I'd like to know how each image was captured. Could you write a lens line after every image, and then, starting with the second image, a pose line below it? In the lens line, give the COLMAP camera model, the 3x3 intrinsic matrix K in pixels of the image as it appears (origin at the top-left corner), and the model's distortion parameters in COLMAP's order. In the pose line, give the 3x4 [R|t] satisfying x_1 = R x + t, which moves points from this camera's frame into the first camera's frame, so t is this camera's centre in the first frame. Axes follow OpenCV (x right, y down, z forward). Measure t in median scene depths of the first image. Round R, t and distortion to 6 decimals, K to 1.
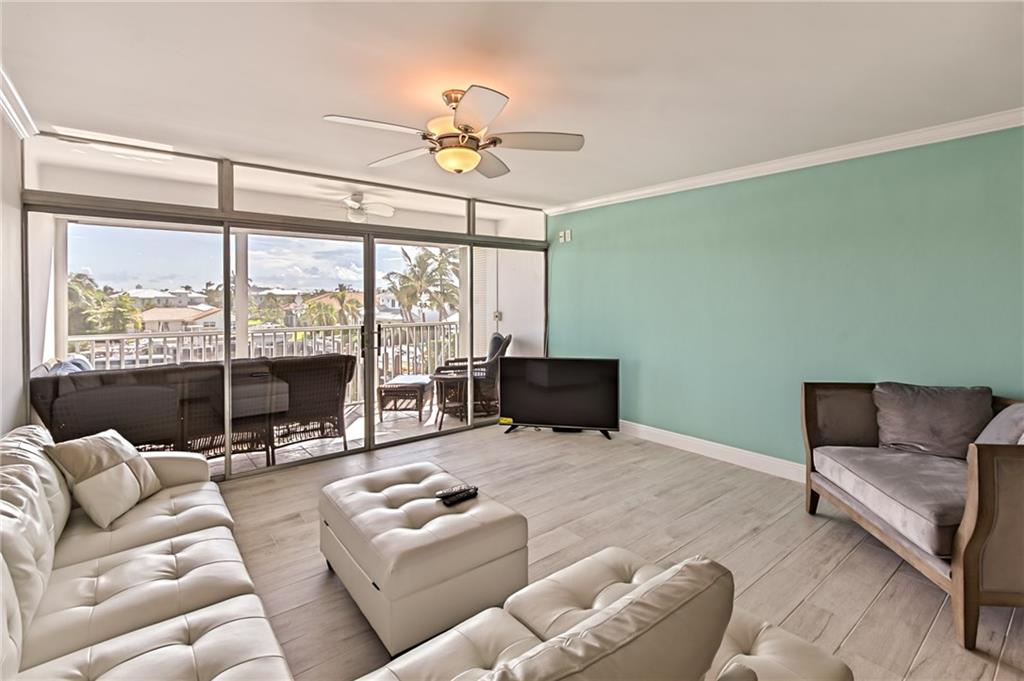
lens RADIAL K [[472.9, 0, 518.9], [0, 472.9, 299.9], [0, 0, 1]] dist [0.001107, 0.000758]
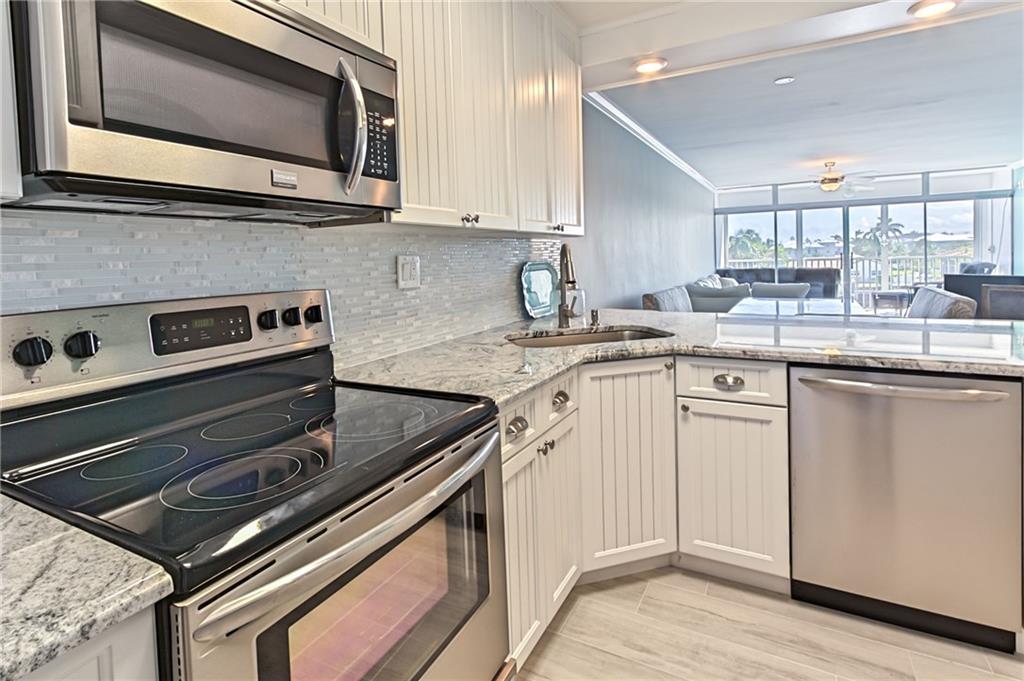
lens RADIAL K [[506.0, 0, 531.6], [0, 506.0, 269.2], [0, 0, 1]] dist [0.001962, 0.000596]
pose [[0.402048, 0.014921, -0.915497, 0.909333], [0.020401, 0.999473, 0.025249, 0.036220], [0.915391, -0.028829, 0.401532, -0.865064]]
